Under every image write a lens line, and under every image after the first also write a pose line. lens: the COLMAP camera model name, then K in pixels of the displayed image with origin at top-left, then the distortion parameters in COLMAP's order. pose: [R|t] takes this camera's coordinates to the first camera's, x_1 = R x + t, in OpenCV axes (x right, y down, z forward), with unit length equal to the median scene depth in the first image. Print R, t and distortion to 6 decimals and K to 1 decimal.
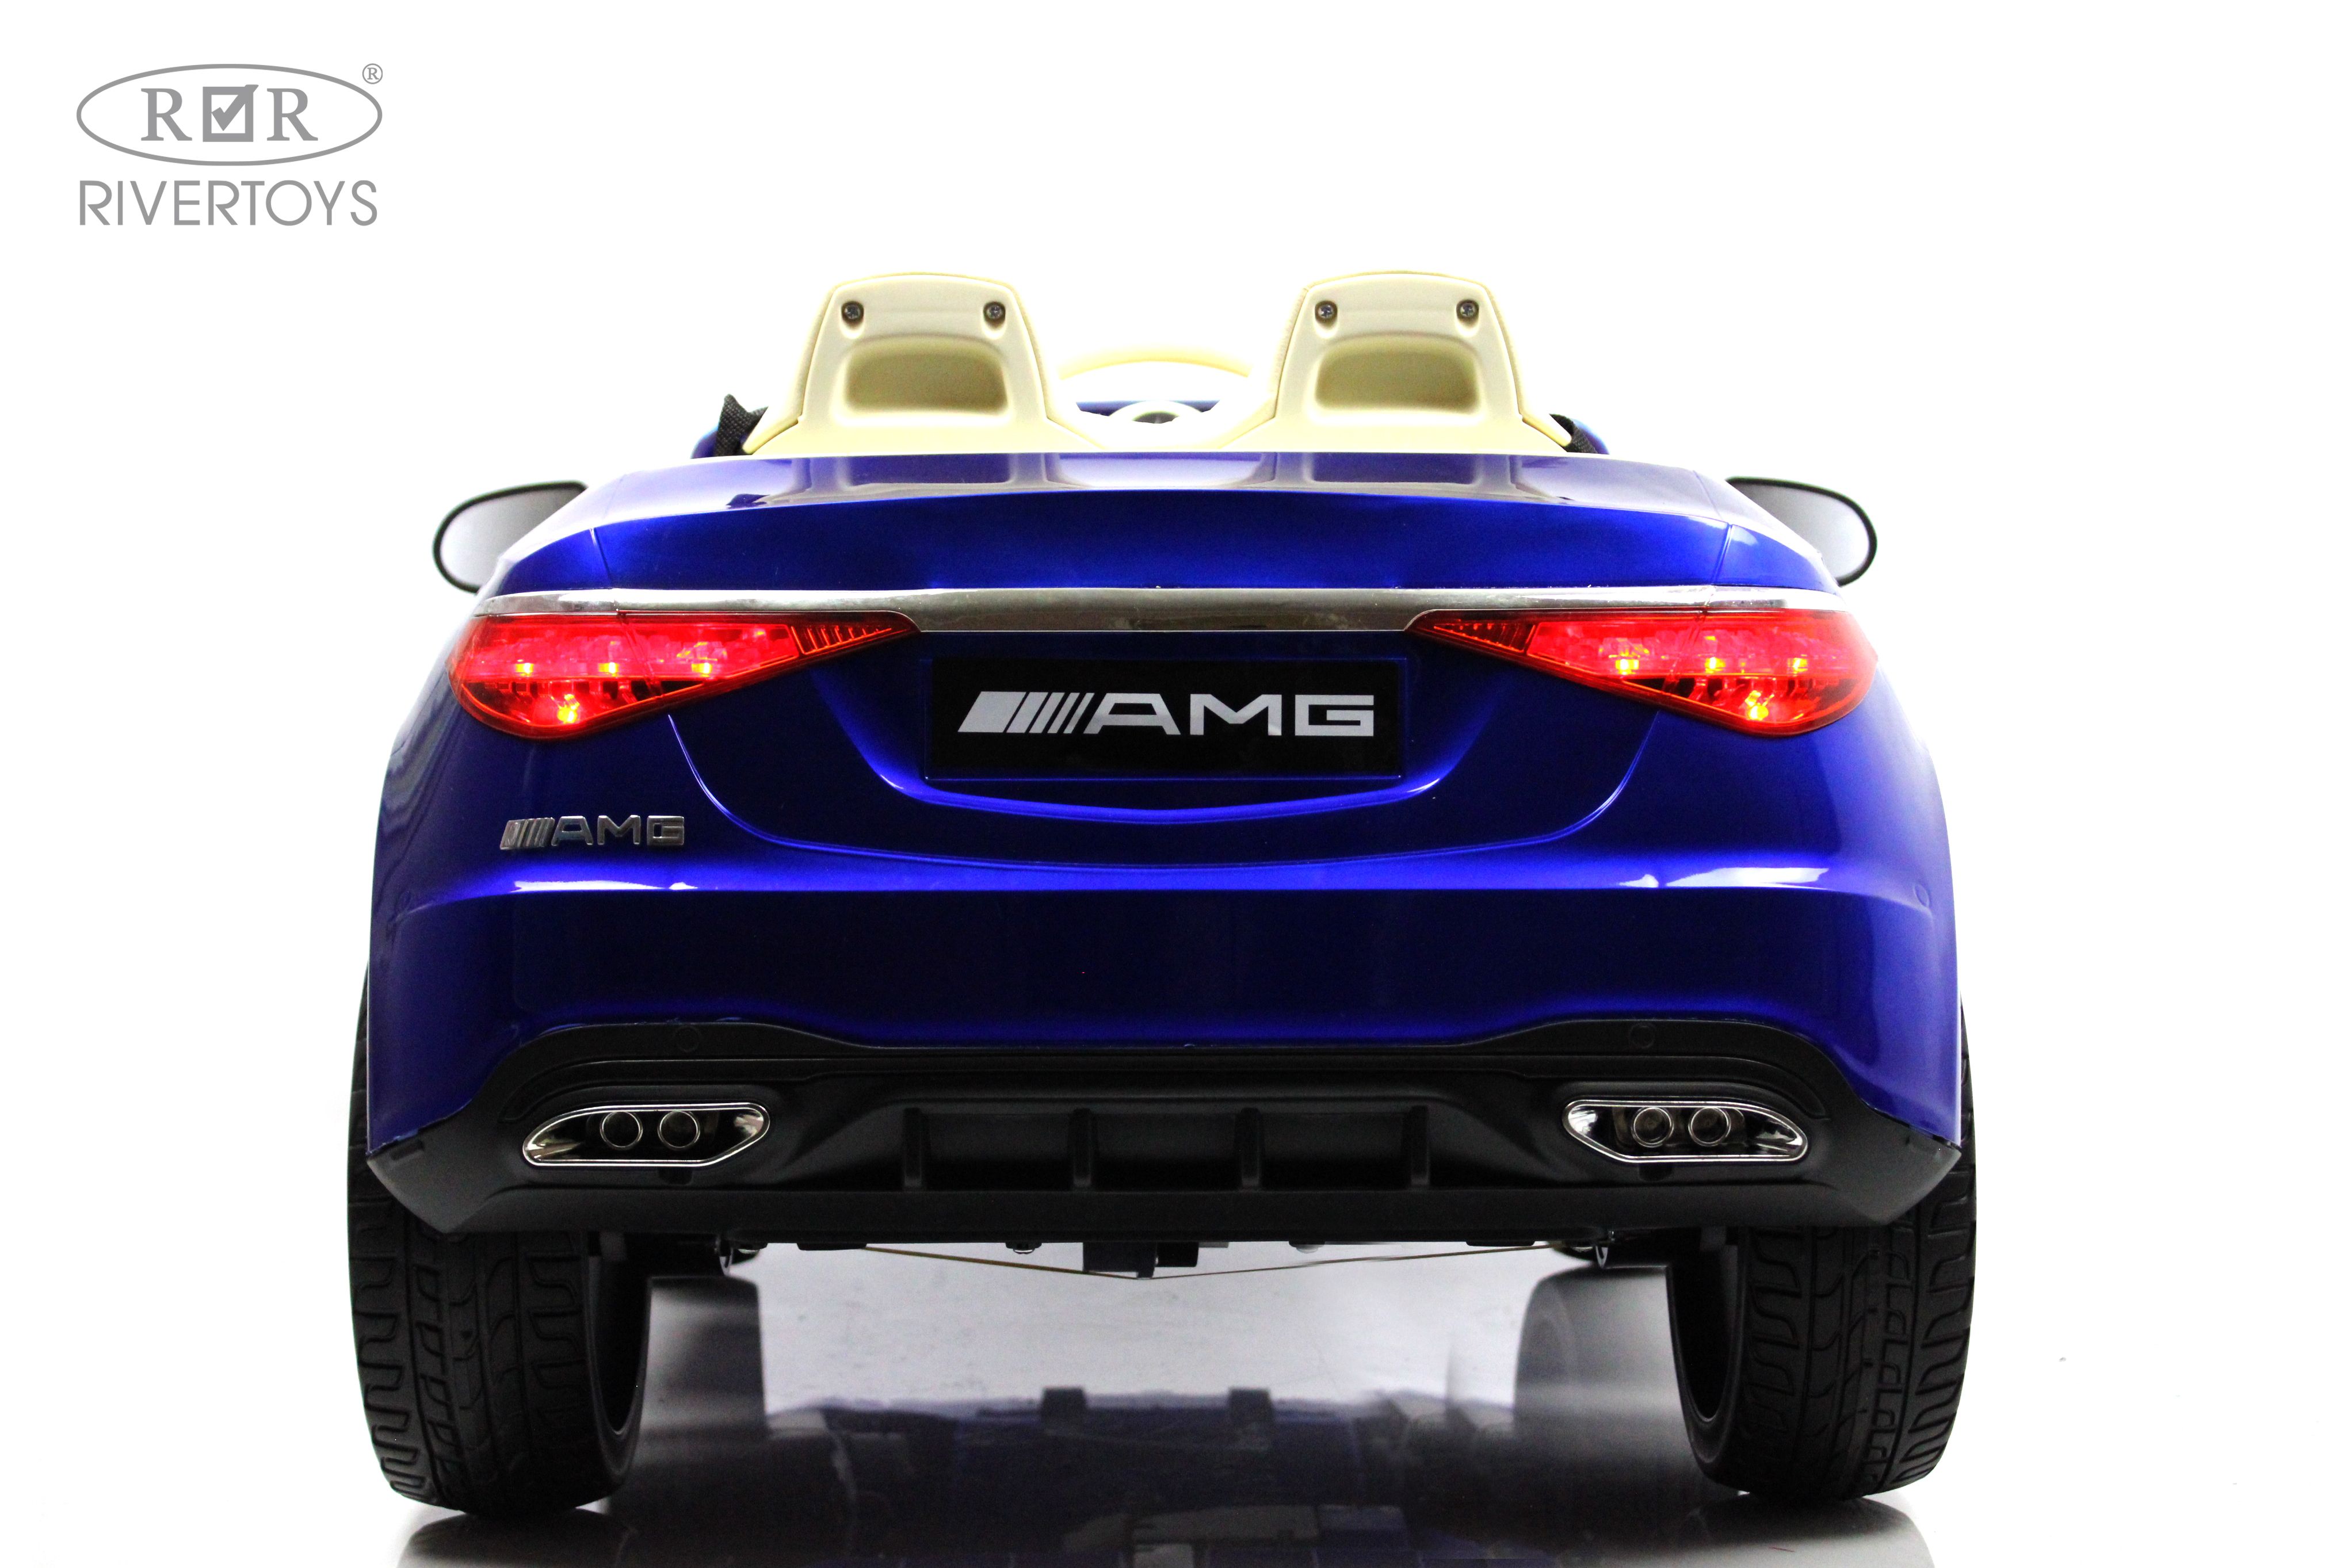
lens RADIAL K [[4055.5, 0, 1165.1], [0, 4055.5, 780.9], [0, 0, 1]] dist [-0.079436, 0.000000]
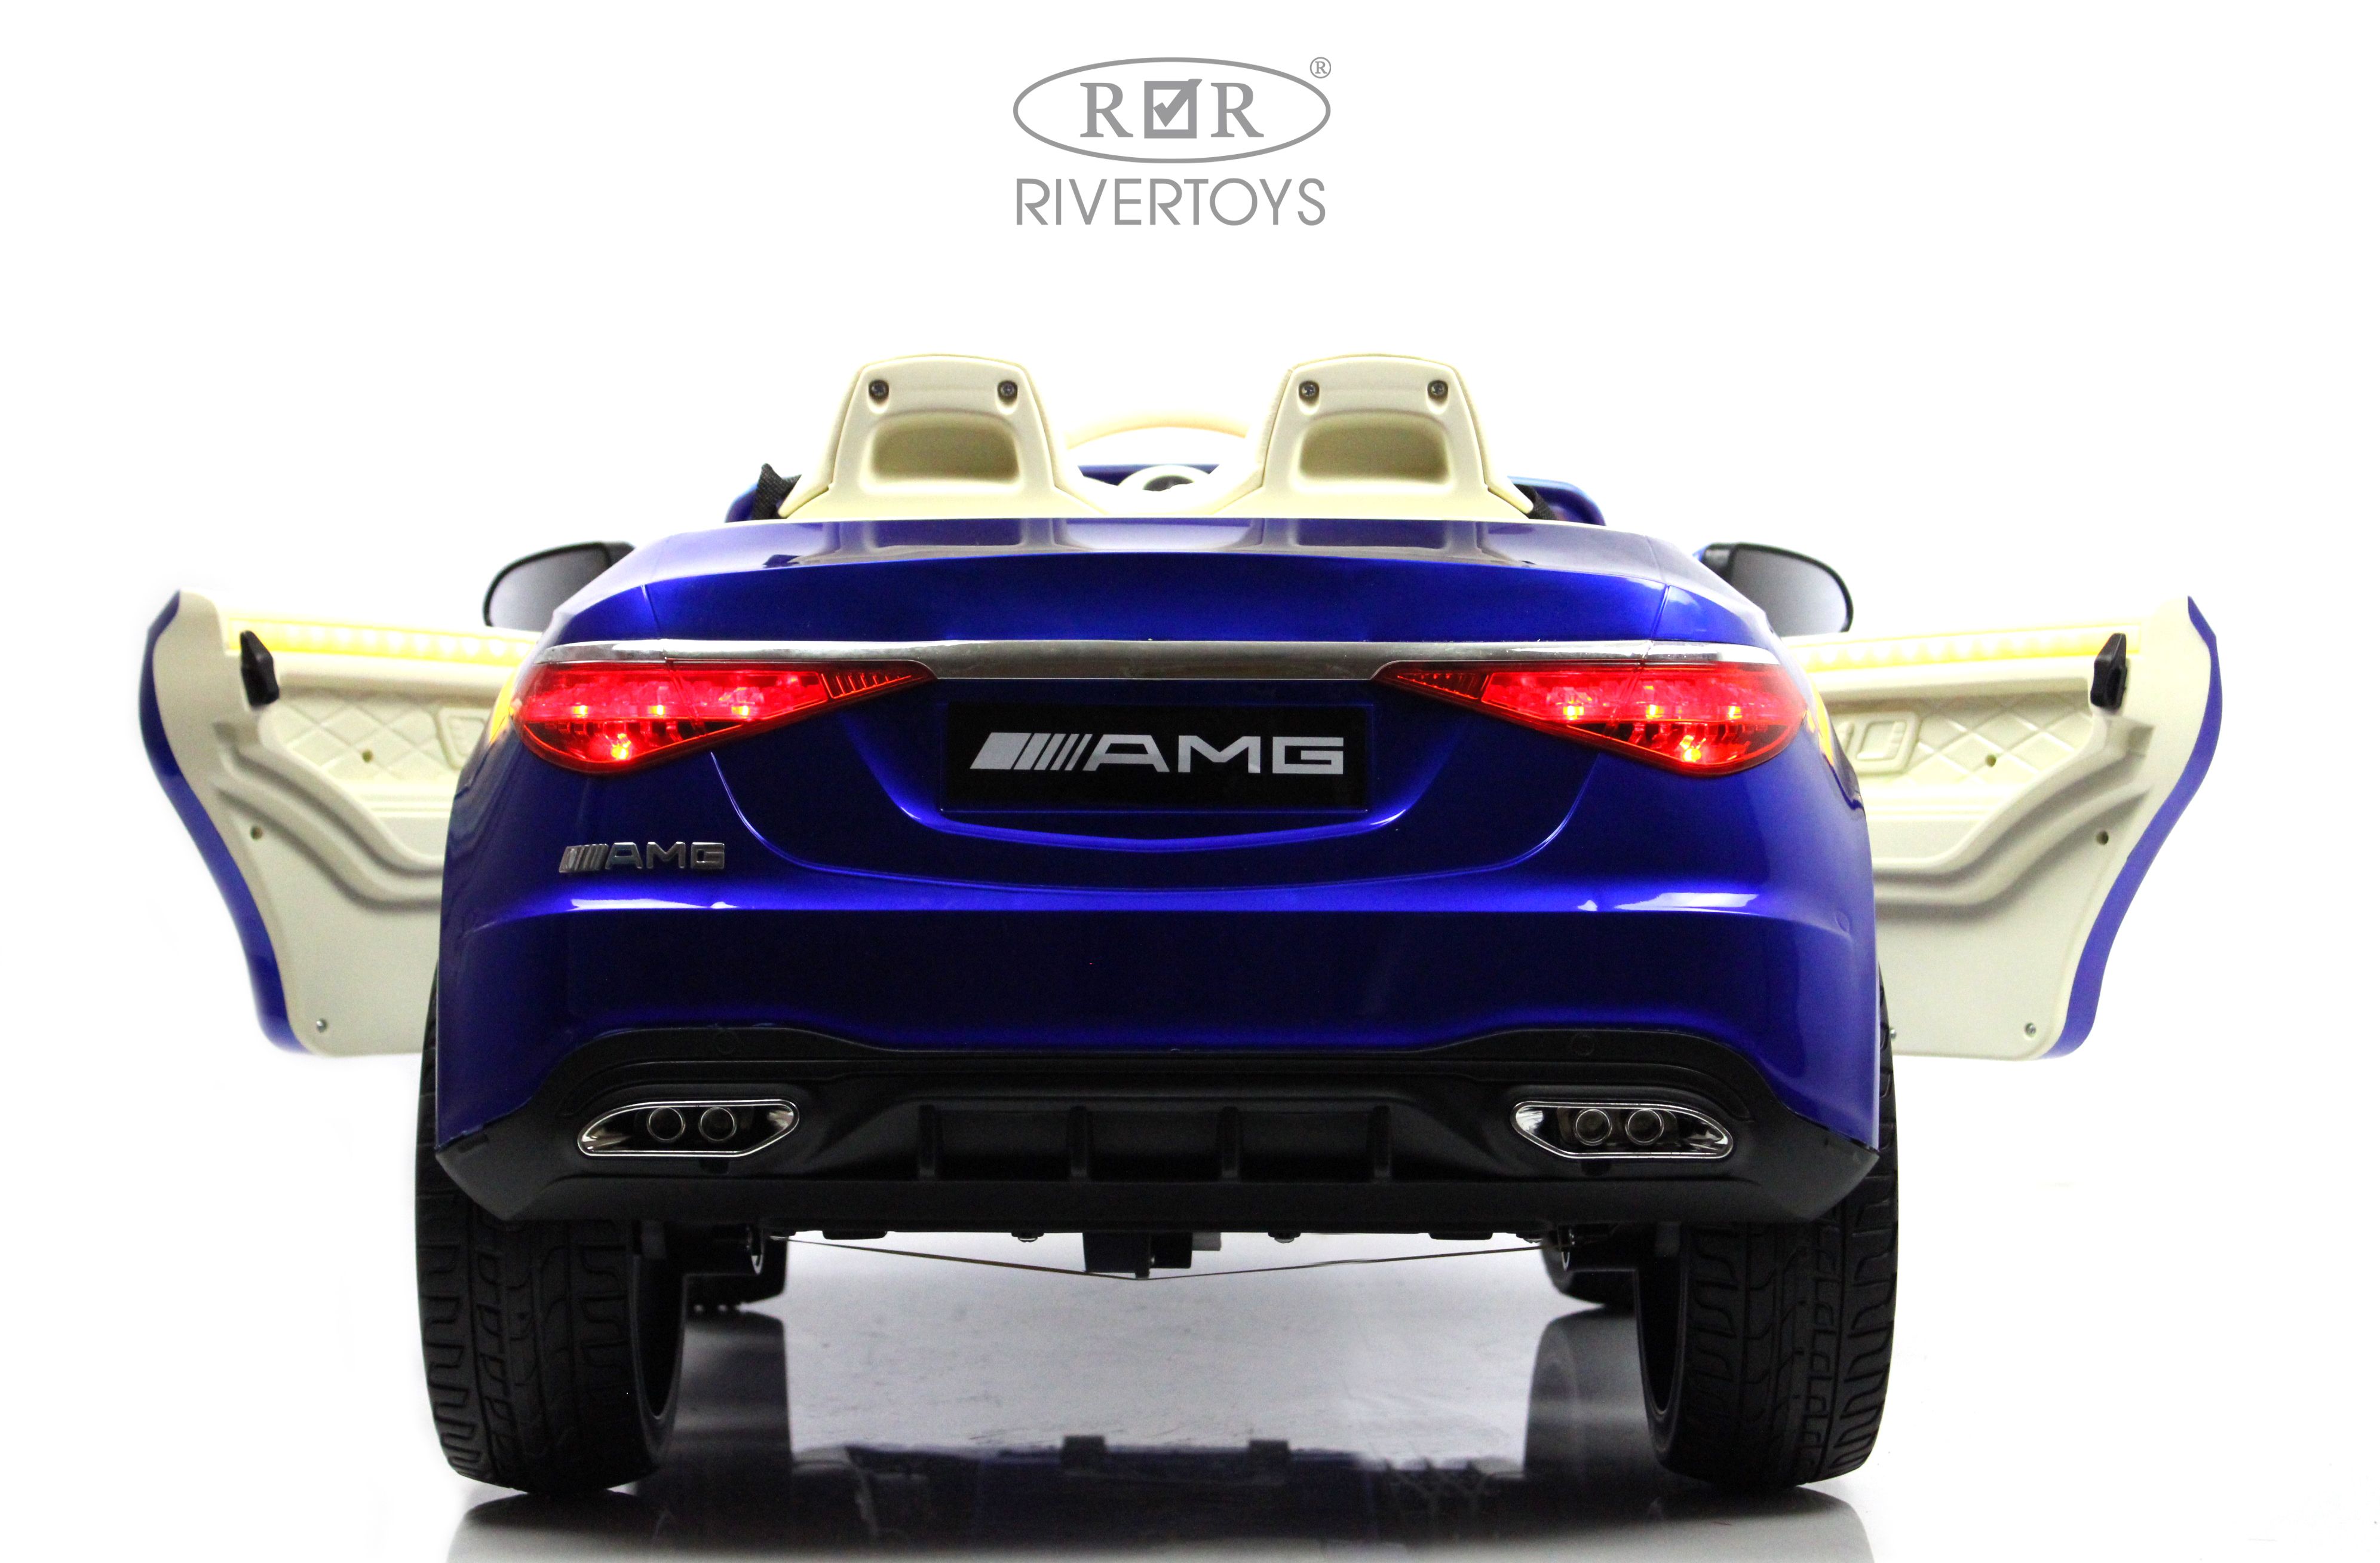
lens RADIAL K [[4591.2, 0, 1187.2], [0, 4591.2, 781.0], [0, 0, 1]] dist [-0.064575, 0.000000]
pose [[0.999915, 0.004454, -0.012266, 0.023611], [-0.004714, 0.999764, -0.021230, 0.017509], [0.012168, 0.021286, 0.999699, -0.255837]]
